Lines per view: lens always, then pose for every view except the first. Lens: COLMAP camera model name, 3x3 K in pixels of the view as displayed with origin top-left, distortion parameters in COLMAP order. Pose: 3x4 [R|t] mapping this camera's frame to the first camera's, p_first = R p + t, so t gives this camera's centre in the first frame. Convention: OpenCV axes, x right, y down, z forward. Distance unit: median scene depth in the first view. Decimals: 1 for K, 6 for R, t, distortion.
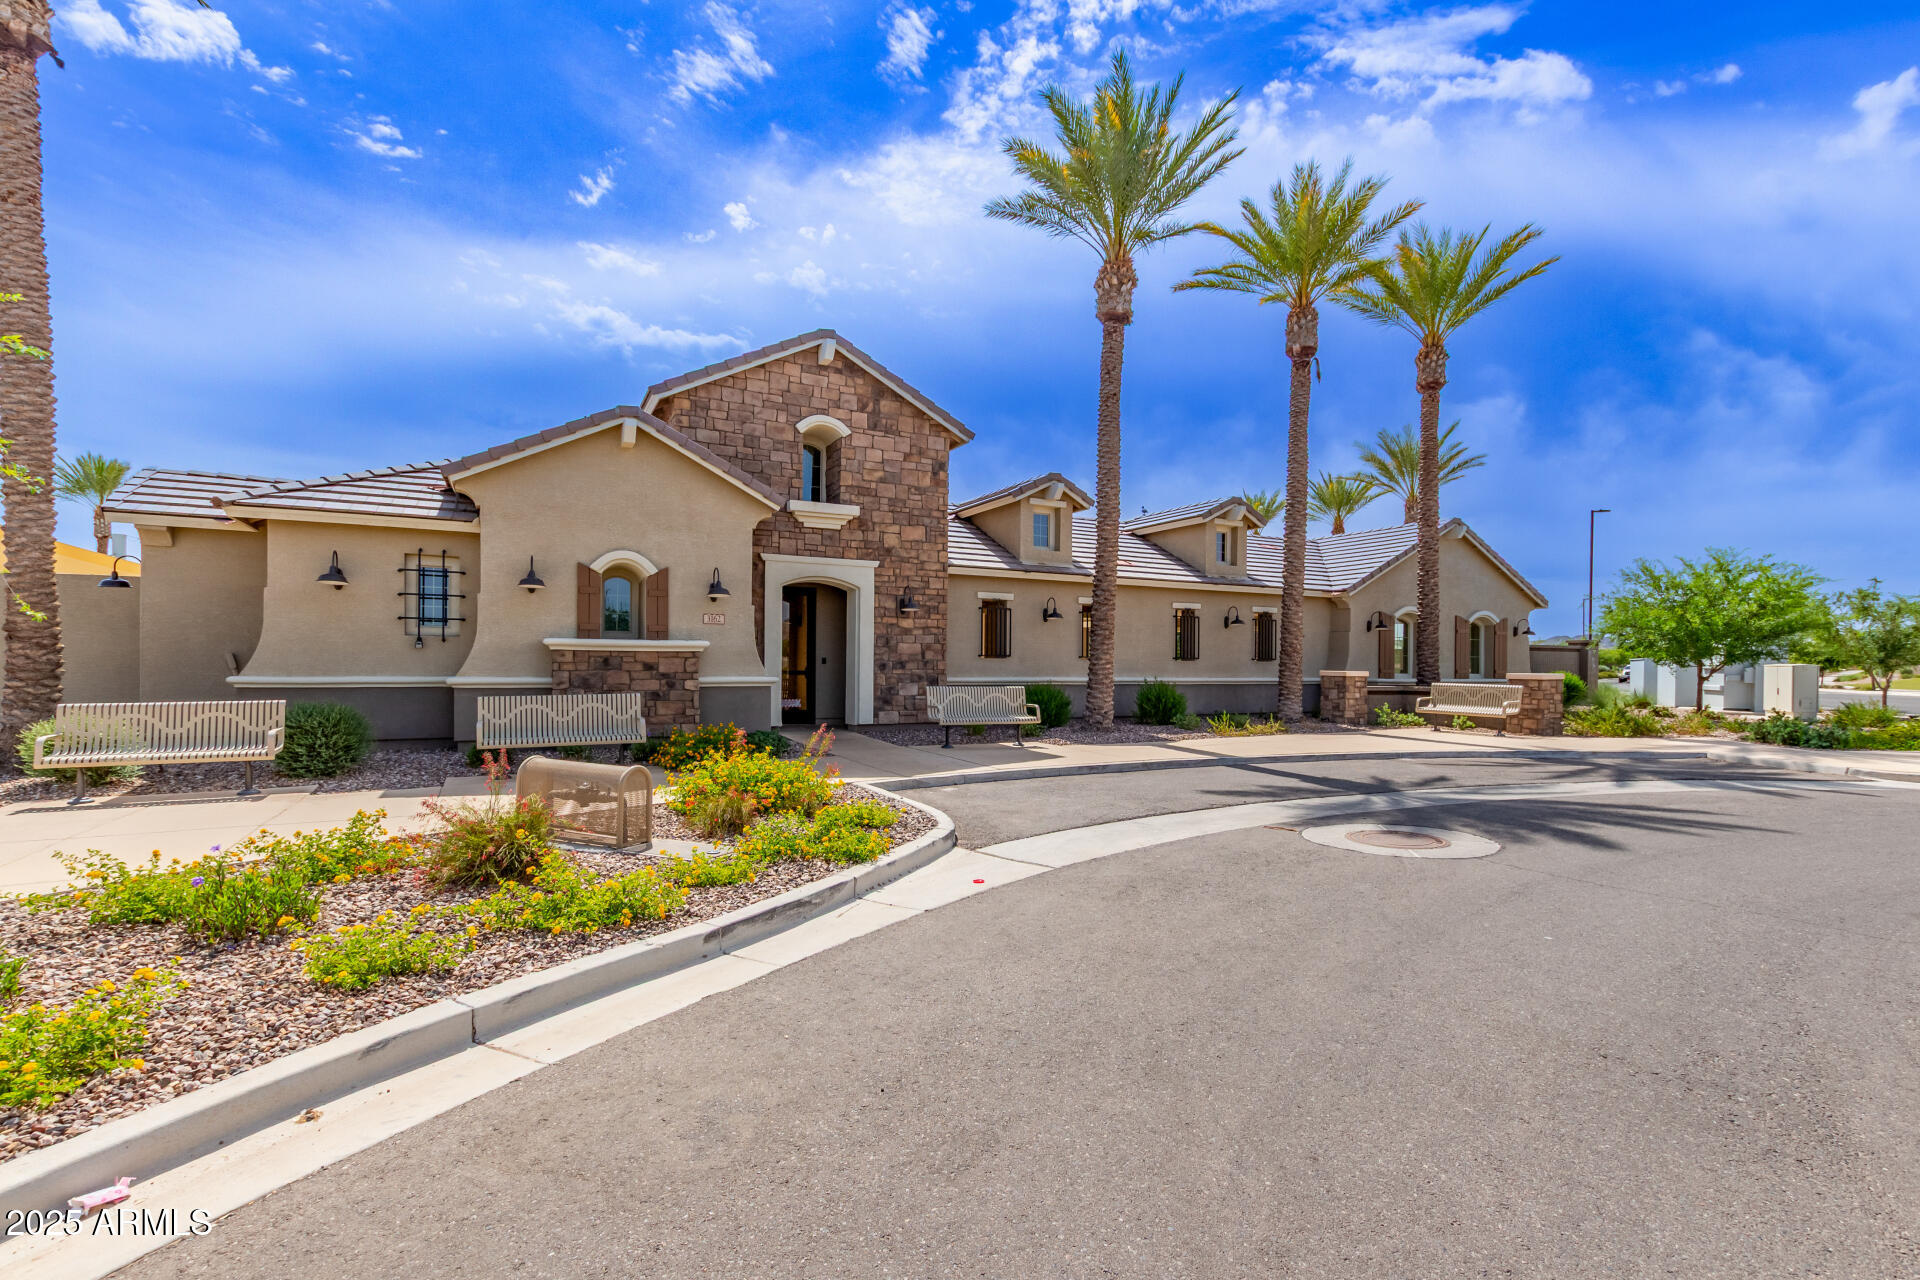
lens RADIAL K [[890.4, 0, 957.8], [0, 890.4, 656.7], [0, 0, 1]] dist [-0.000354, -0.000505]
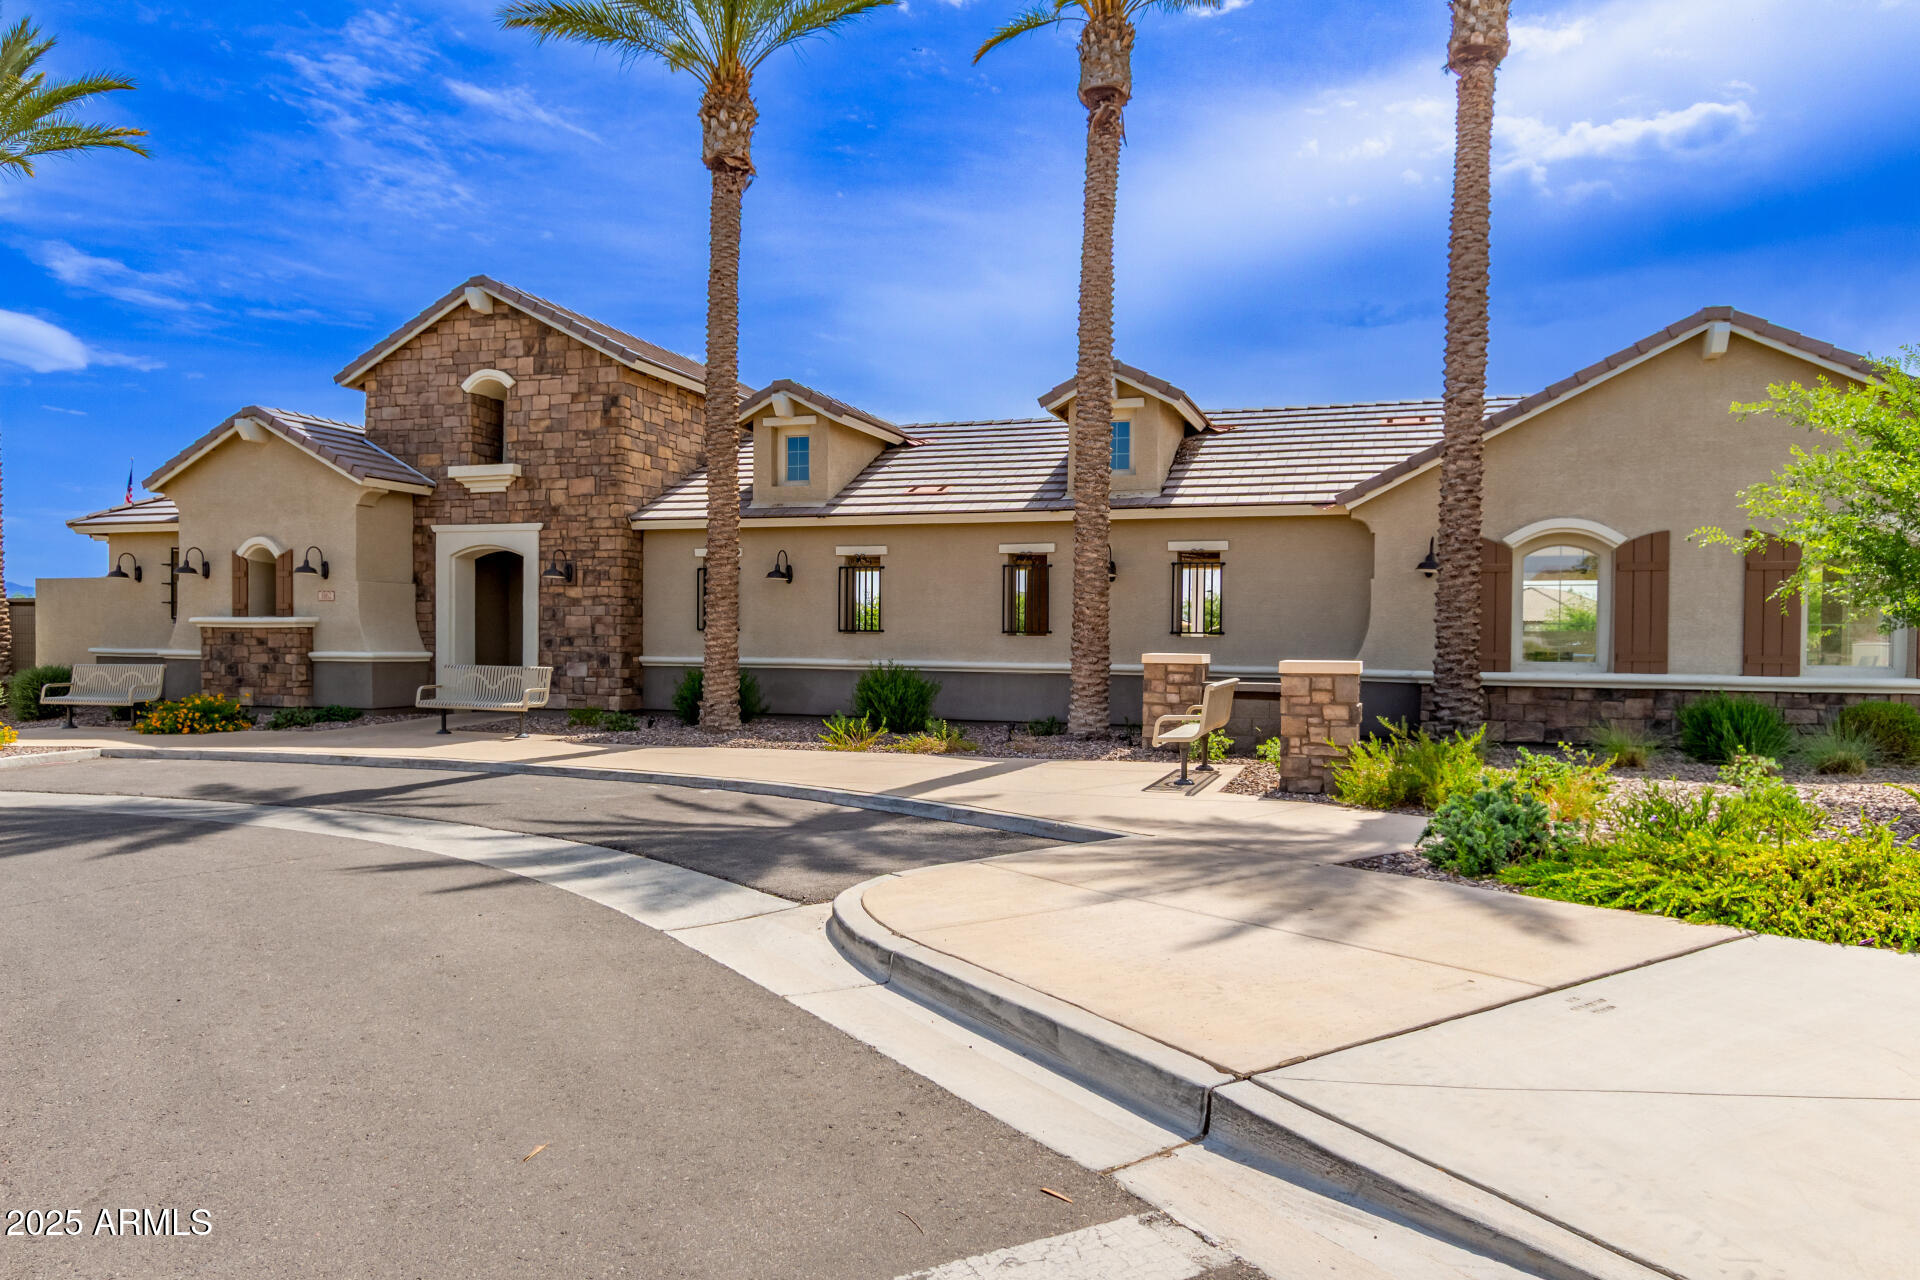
lens RADIAL K [[1320.9, 0, 960.0], [0, 1320.9, 640.0], [0, 0, 1]] dist [0.022040, 0.001236]
pose [[0.677498, -0.003572, -0.735516, 1.148557], [0.002943, 0.999993, -0.002146, 0.012210], [0.735519, -0.000711, 0.677504, 0.419076]]
